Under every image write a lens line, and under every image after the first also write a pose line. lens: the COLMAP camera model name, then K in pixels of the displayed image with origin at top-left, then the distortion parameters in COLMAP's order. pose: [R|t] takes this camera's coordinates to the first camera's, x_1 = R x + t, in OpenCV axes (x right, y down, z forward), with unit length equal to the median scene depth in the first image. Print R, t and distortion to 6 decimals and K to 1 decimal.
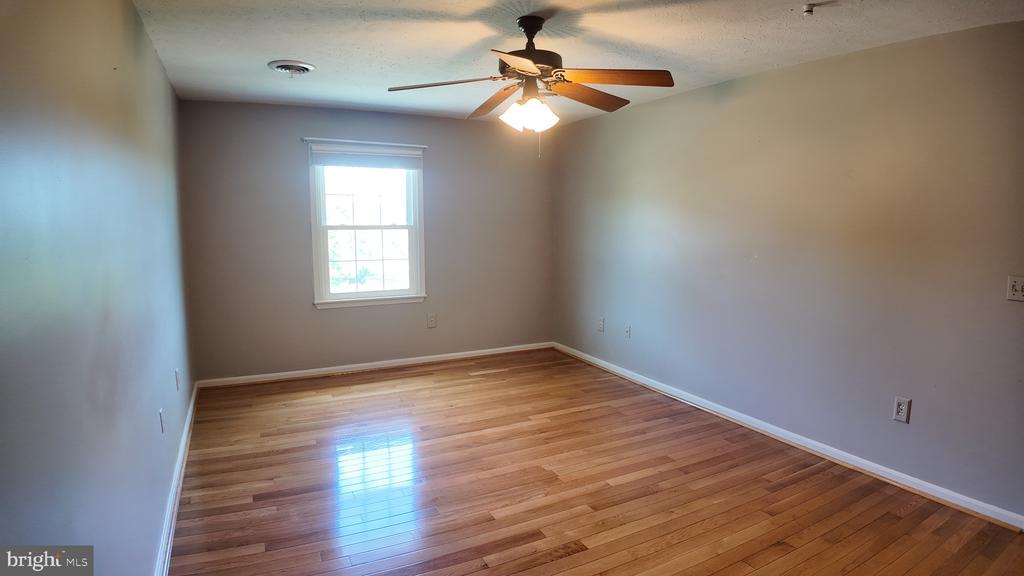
lens RADIAL K [[545.3, 0, 494.2], [0, 545.3, 281.4], [0, 0, 1]] dist [-0.002779, -0.111198]
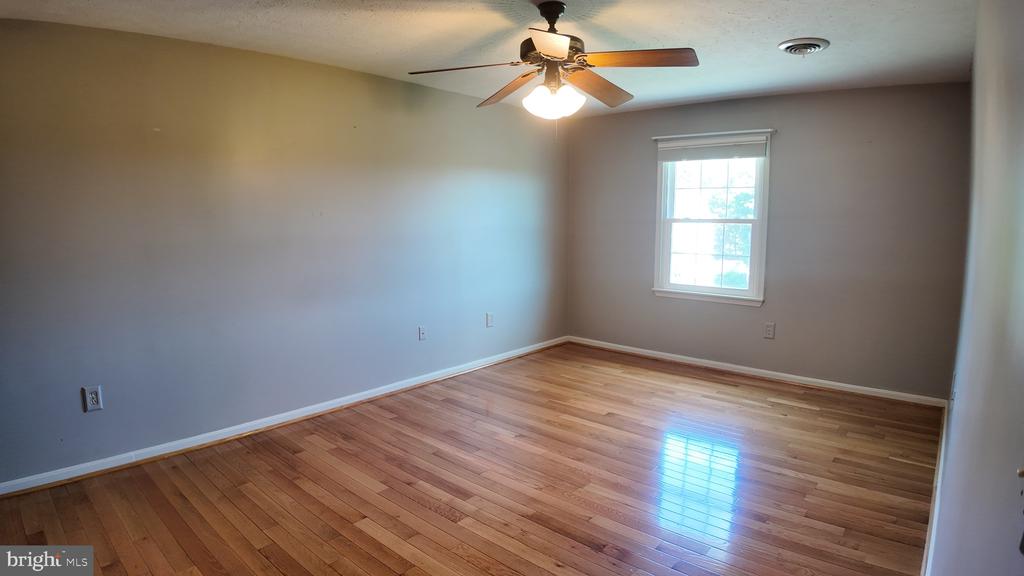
lens RADIAL K [[554.7, 0, 512.0], [0, 554.7, 288.0], [0, 0, 1]] dist [-0.111187, -0.000988]
pose [[0.364158, 0.124583, -0.922967, 0.574381], [-0.094708, 0.990829, 0.096375, -0.042351], [0.926509, 0.052316, 0.372617, 0.326688]]
